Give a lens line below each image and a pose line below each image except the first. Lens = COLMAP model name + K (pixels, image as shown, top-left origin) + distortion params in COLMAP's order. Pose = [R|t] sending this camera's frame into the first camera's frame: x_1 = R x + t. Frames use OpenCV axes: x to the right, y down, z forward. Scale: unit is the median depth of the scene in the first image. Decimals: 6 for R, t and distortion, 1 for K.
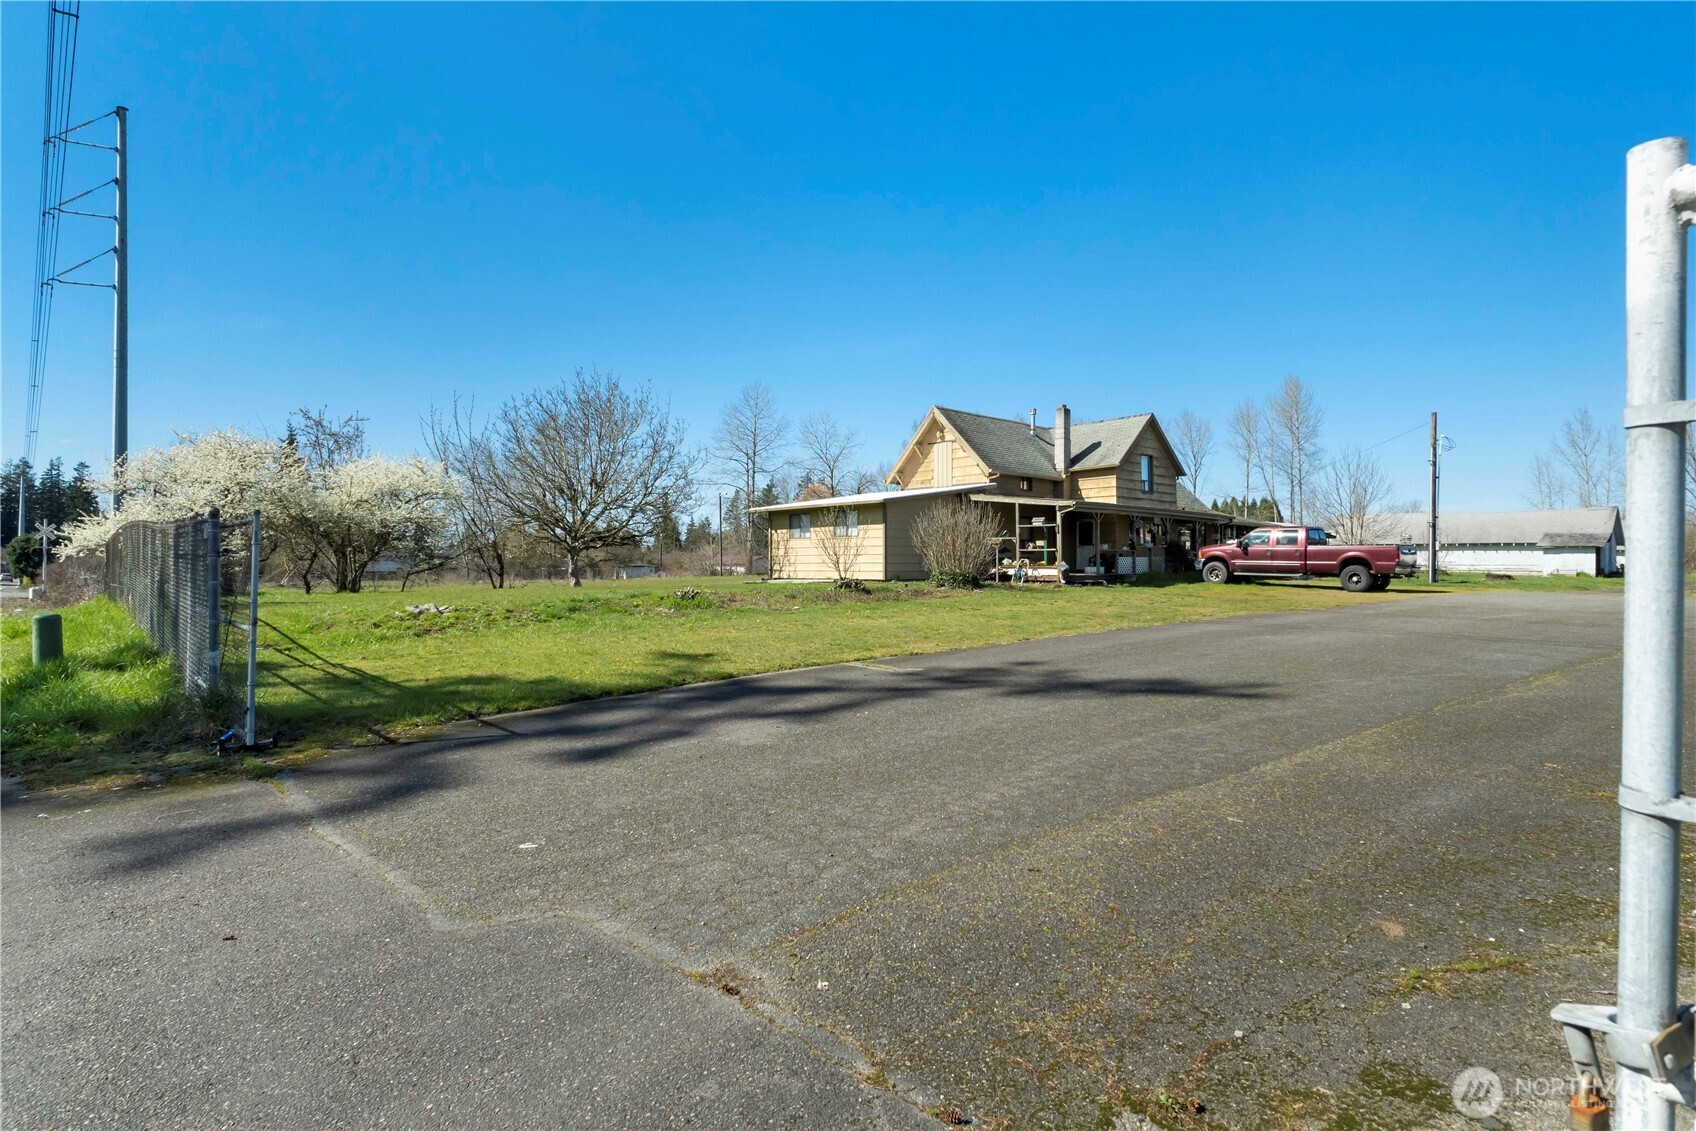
lens RADIAL K [[931.4, 0, 848.0], [0, 931.4, 565.5], [0, 0, 1]] dist [-0.001392, -0.000371]
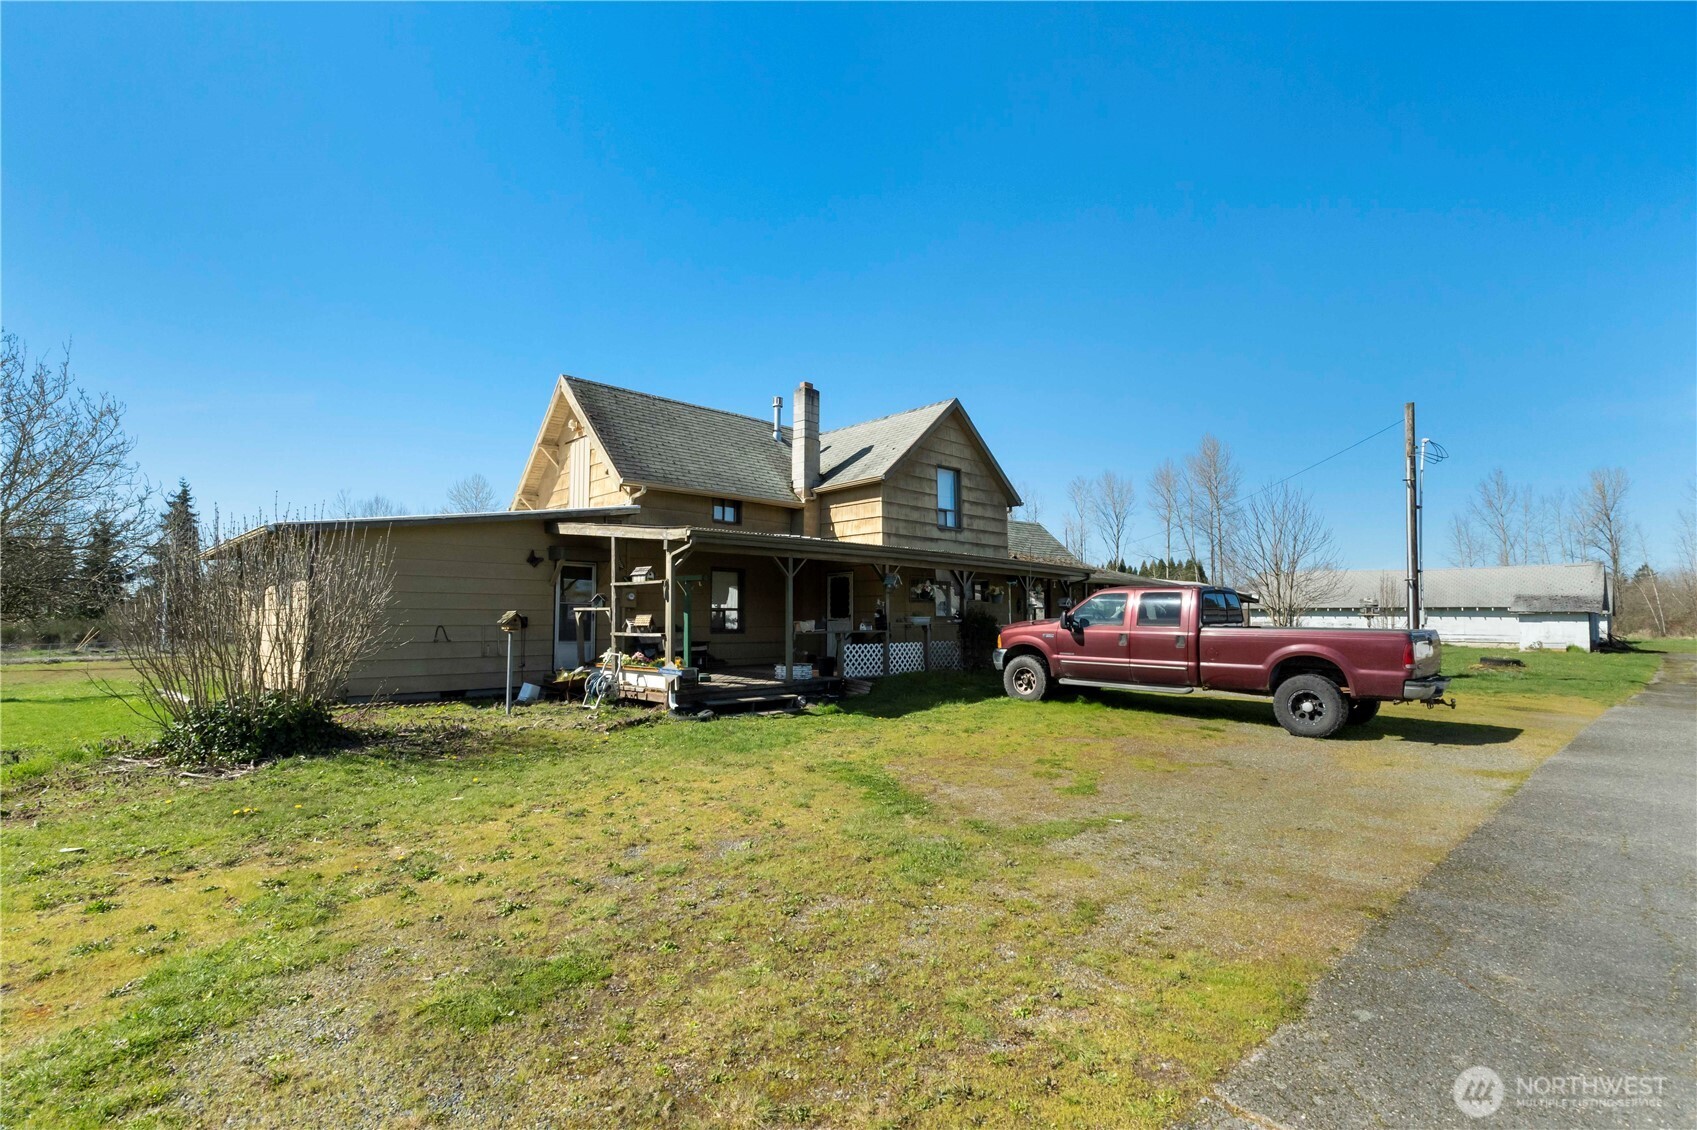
lens RADIAL K [[839.0, 0, 848.5], [0, 839.0, 565.0], [0, 0, 1]] dist [-0.001879, 0.000292]
pose [[0.999573, 0.002206, 0.029121, 0.245155], [-0.000253, 0.997759, -0.066907, -0.019353], [-0.029203, 0.066871, 0.997334, 0.470786]]
